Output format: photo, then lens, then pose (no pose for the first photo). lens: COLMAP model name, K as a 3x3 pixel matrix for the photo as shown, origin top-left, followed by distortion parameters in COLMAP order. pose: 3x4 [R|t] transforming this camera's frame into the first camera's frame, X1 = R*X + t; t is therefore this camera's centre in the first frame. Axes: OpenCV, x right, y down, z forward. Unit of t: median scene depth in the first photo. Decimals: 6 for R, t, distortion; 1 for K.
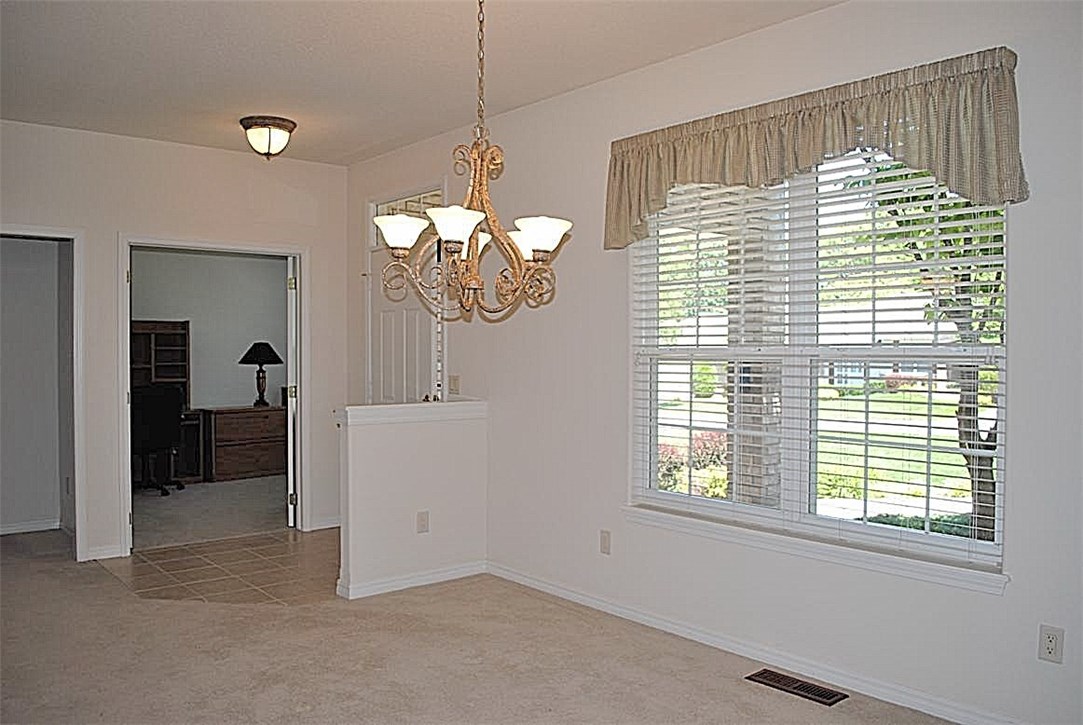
lens RADIAL K [[853.7, 0, 541.5], [0, 853.7, 362.5], [0, 0, 1]] dist [-0.078574, 0.000749]
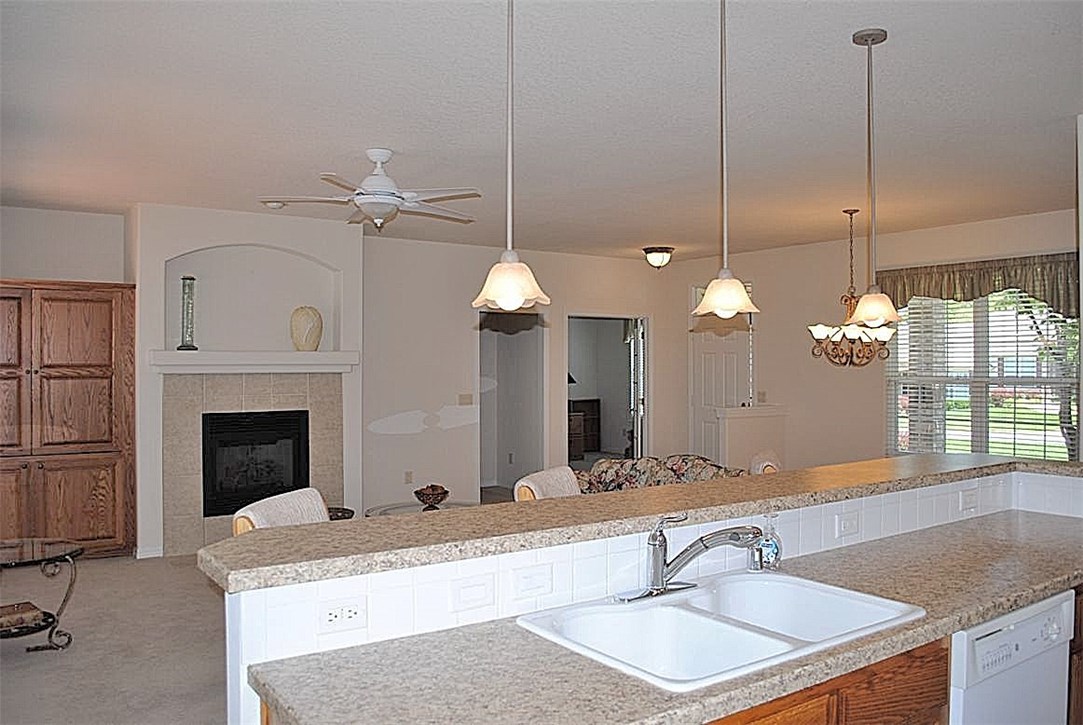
lens RADIAL K [[874.8, 0, 541.5], [0, 874.8, 362.5], [0, 0, 1]] dist [-0.063757, 0.003442]
pose [[0.996025, -0.008433, -0.088675, -0.337223], [0.006999, 0.999840, -0.016470, -0.015103], [0.088800, 0.015783, 0.995924, -0.698522]]
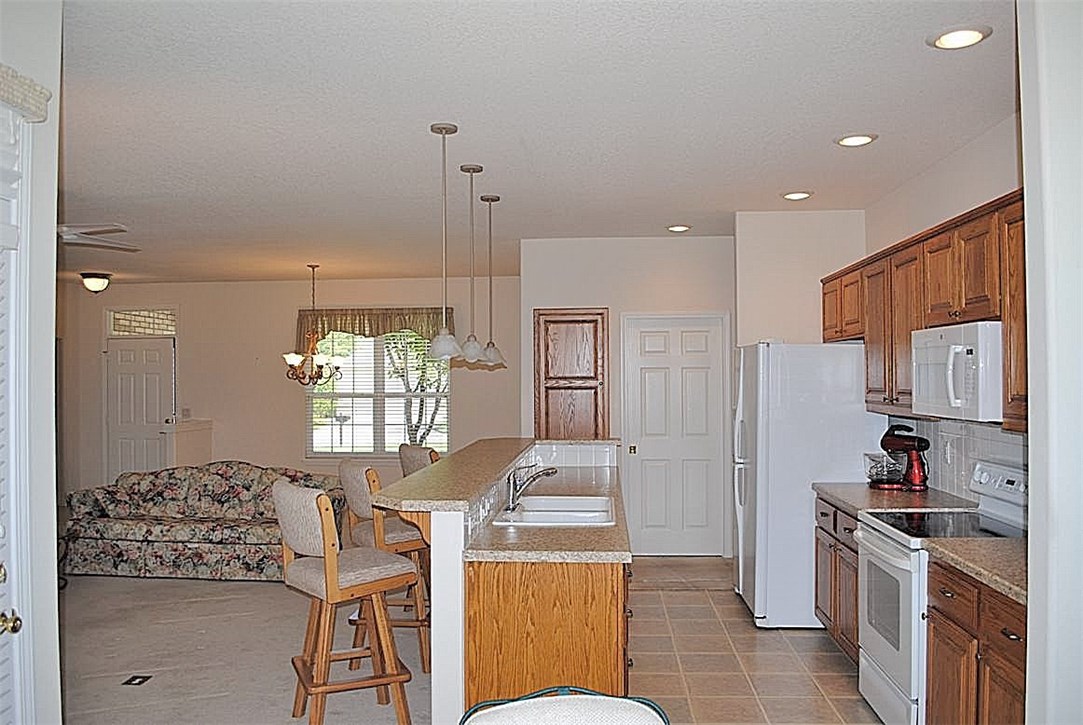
lens RADIAL K [[853.7, 0, 541.5], [0, 853.7, 362.5], [0, 0, 1]] dist [-0.078574, 0.000749]
pose [[0.702228, 0.003422, 0.711944, -0.773401], [0.021284, 0.999441, -0.025798, -0.020058], [-0.711634, 0.033269, 0.701762, -0.801709]]
